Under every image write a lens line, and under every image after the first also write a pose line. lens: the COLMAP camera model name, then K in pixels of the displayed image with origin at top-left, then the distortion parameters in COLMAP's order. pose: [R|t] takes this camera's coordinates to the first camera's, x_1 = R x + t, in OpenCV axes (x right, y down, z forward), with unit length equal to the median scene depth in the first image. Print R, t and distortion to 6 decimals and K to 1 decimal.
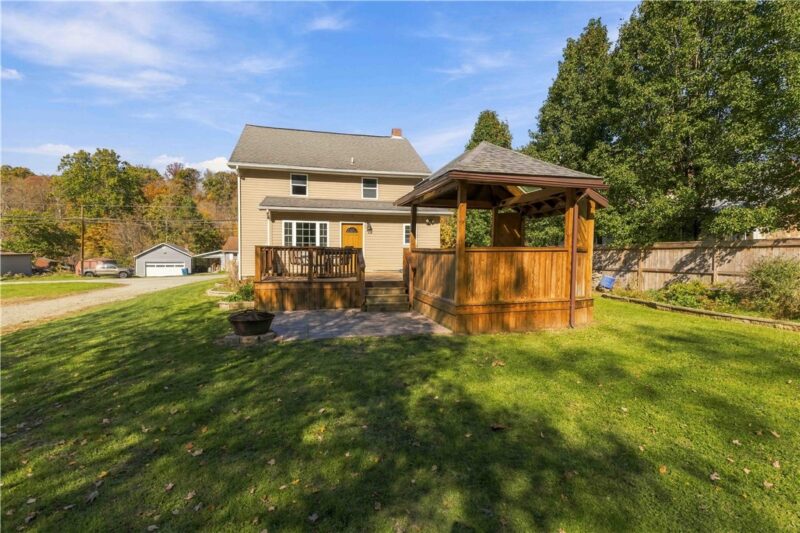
lens RADIAL K [[373.6, 0, 400.0], [0, 373.6, 266.5], [0, 0, 1]] dist [0.025224, 0.000218]
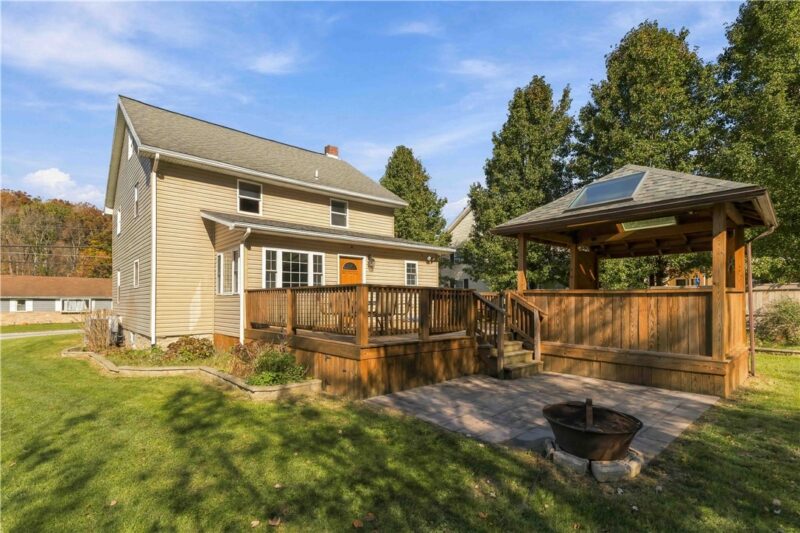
lens RADIAL K [[381.2, 0, 399.8], [0, 381.2, 296.6], [0, 0, 1]] dist [0.023704, -0.000015]
pose [[0.889016, -0.002499, 0.457870, -0.394928], [0.019434, 0.999290, -0.032281, -0.011312], [-0.457464, 0.037596, 0.888433, 0.296477]]
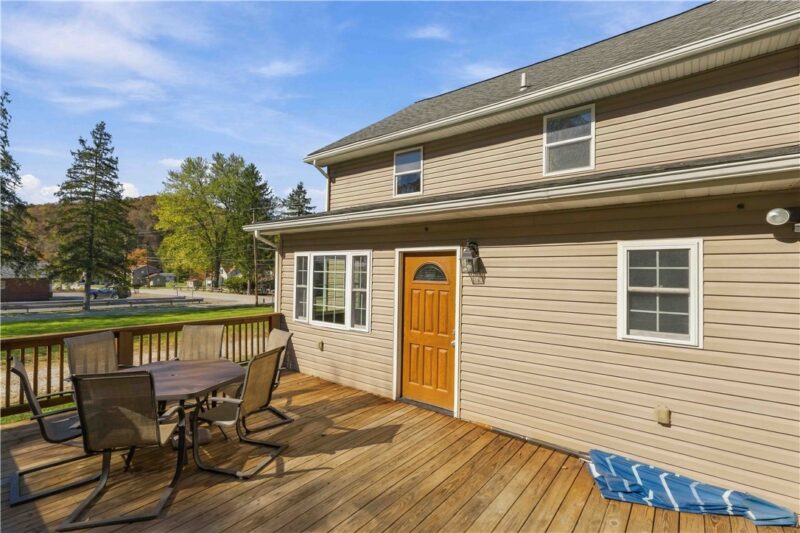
lens RADIAL K [[373.6, 0, 400.0], [0, 373.6, 266.5], [0, 0, 1]] dist [0.025224, 0.000218]
pose [[0.618240, -0.006273, -0.785965, 0.111360], [-0.032651, 0.998900, -0.033656, -0.092911], [0.785311, 0.046470, 0.617355, 0.800761]]
